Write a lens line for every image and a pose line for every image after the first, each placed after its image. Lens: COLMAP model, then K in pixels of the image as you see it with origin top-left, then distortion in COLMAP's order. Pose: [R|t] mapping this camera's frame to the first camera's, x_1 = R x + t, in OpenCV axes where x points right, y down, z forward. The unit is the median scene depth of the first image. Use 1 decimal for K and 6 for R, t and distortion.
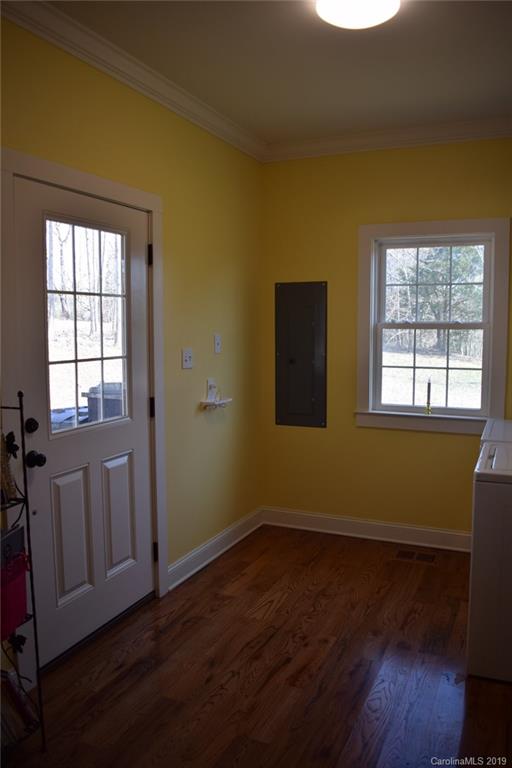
lens RADIAL K [[603.7, 0, 256.0], [0, 603.7, 384.0], [0, 0, 1]] dist [-0.093227, -0.000233]
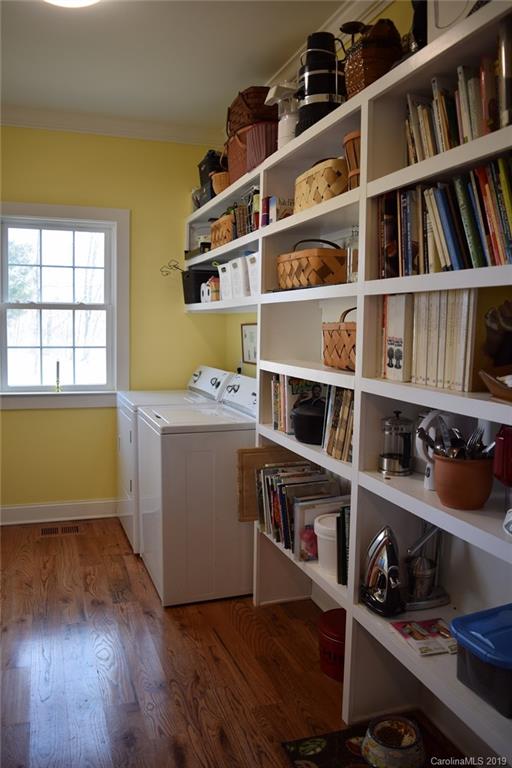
lens RADIAL K [[603.7, 0, 256.0], [0, 603.7, 384.0], [0, 0, 1]] dist [-0.093227, -0.000233]
pose [[0.767375, -0.080418, 0.636136, -0.117076], [0.059583, 0.996755, 0.054131, -0.000559], [-0.638425, -0.003635, 0.769676, -0.018043]]
